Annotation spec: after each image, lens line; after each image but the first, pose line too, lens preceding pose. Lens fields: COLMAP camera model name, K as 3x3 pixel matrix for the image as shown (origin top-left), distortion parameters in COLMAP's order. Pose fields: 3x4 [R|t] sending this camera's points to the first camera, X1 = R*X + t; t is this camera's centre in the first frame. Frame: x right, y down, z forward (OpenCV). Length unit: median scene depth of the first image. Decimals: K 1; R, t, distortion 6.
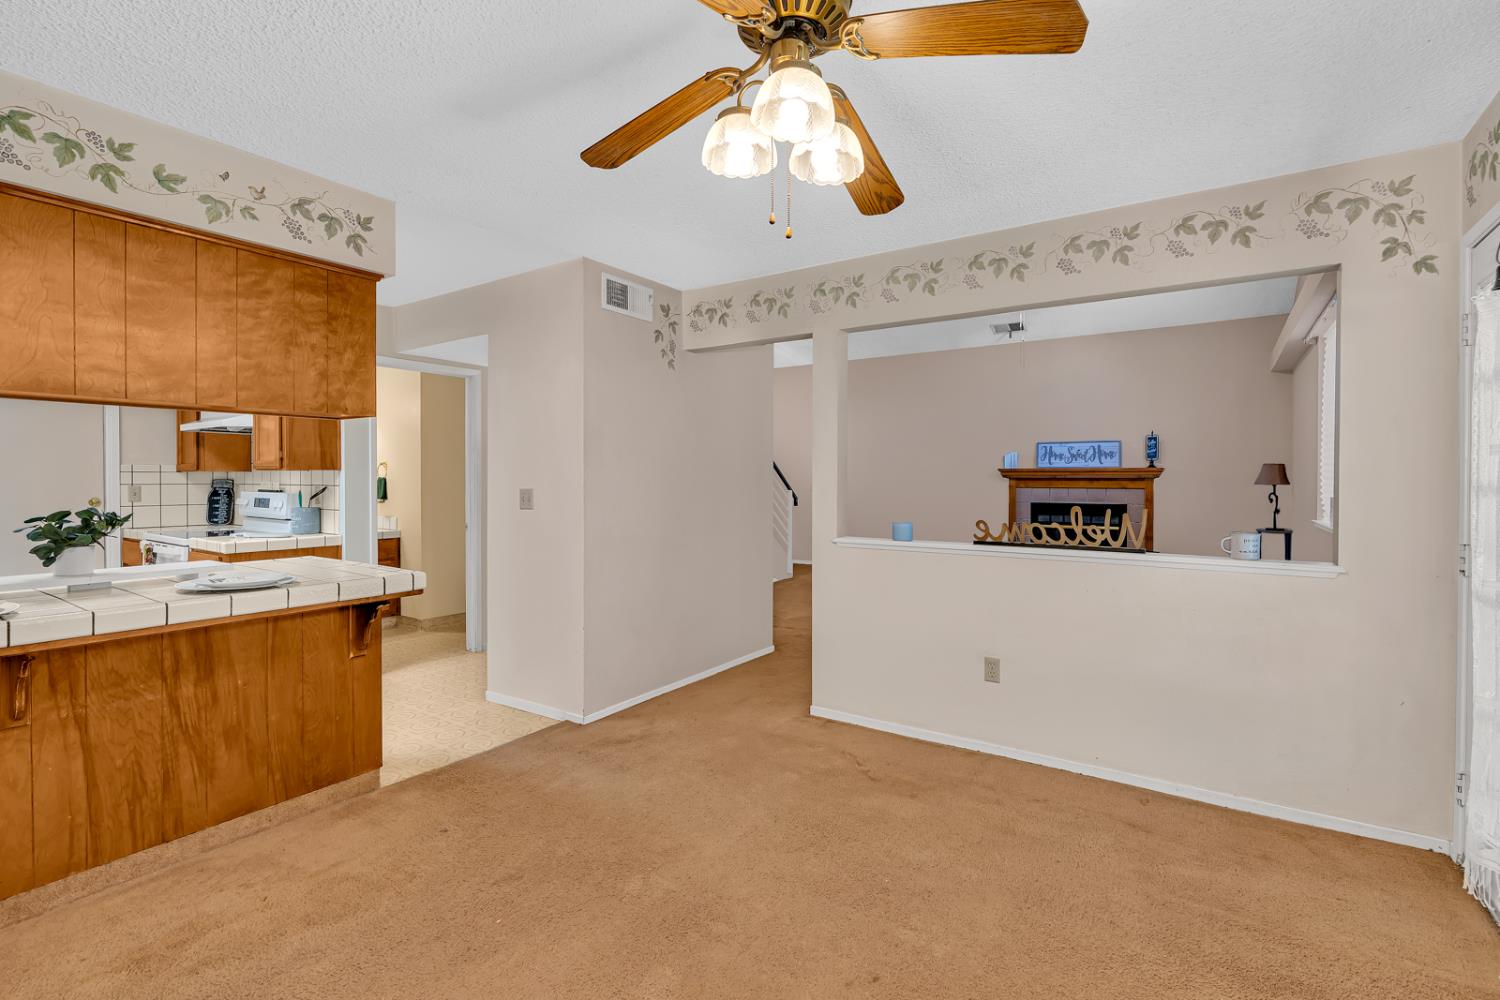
lens RADIAL K [[687.7, 0, 789.6], [0, 687.7, 481.2], [0, 0, 1]] dist [-0.000006, 0.000042]
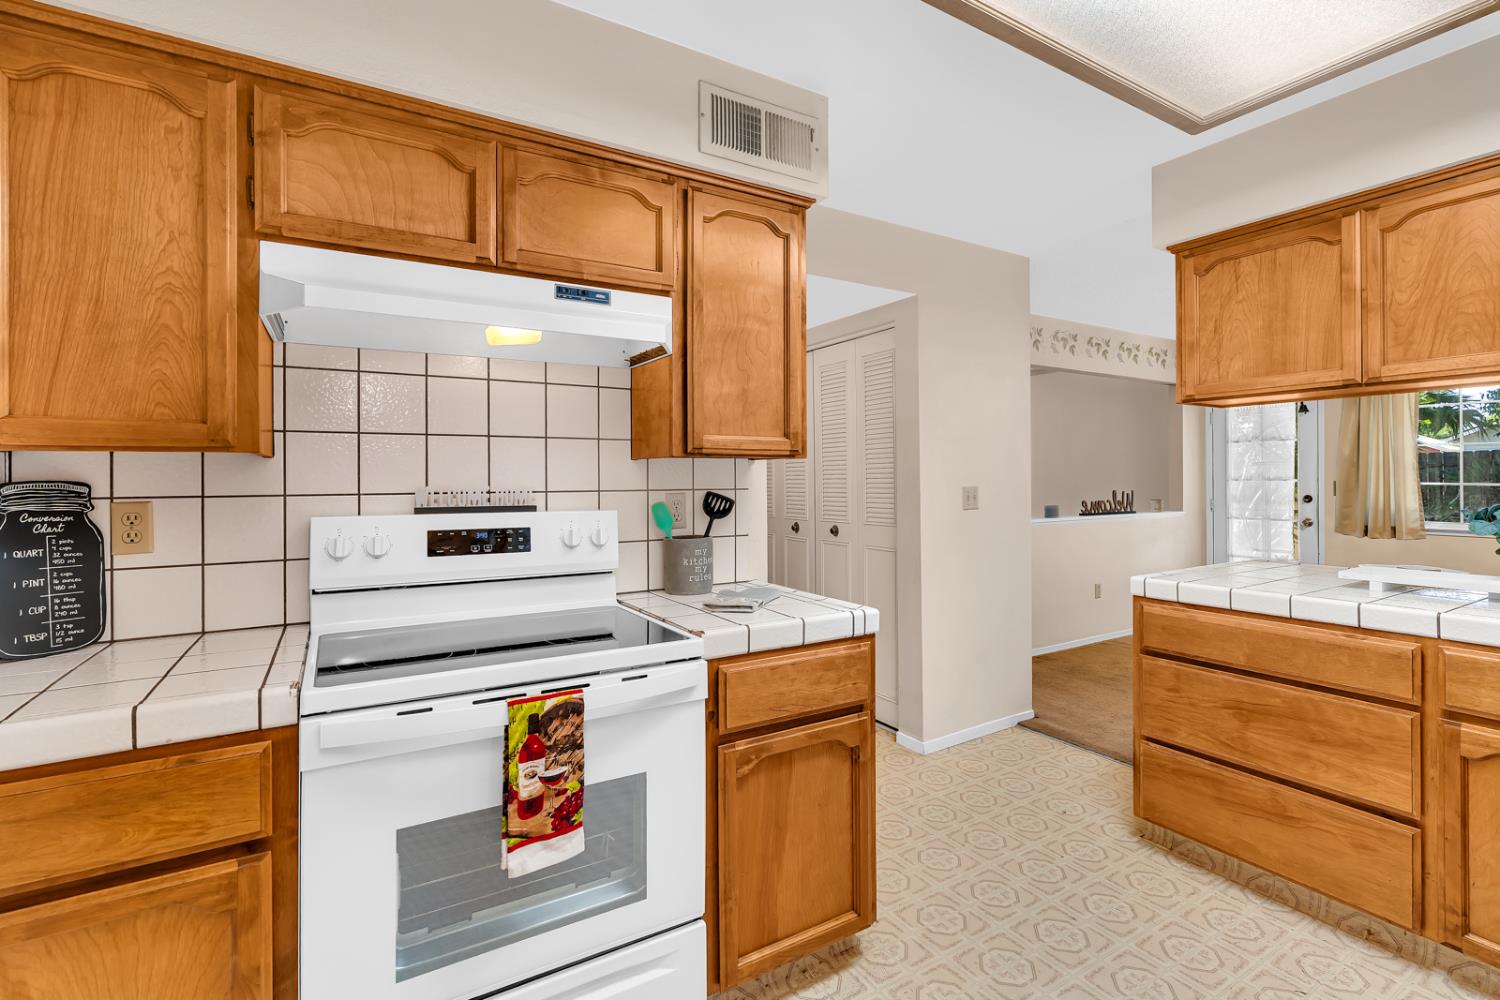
lens RADIAL K [[687.7, 0, 789.6], [0, 687.7, 481.2], [0, 0, 1]] dist [-0.000006, 0.000042]
pose [[0.417466, -0.005606, 0.908675, -1.373222], [0.012665, 0.999920, 0.000350, 0.000526], [-0.908604, 0.011362, 0.417503, 0.889848]]
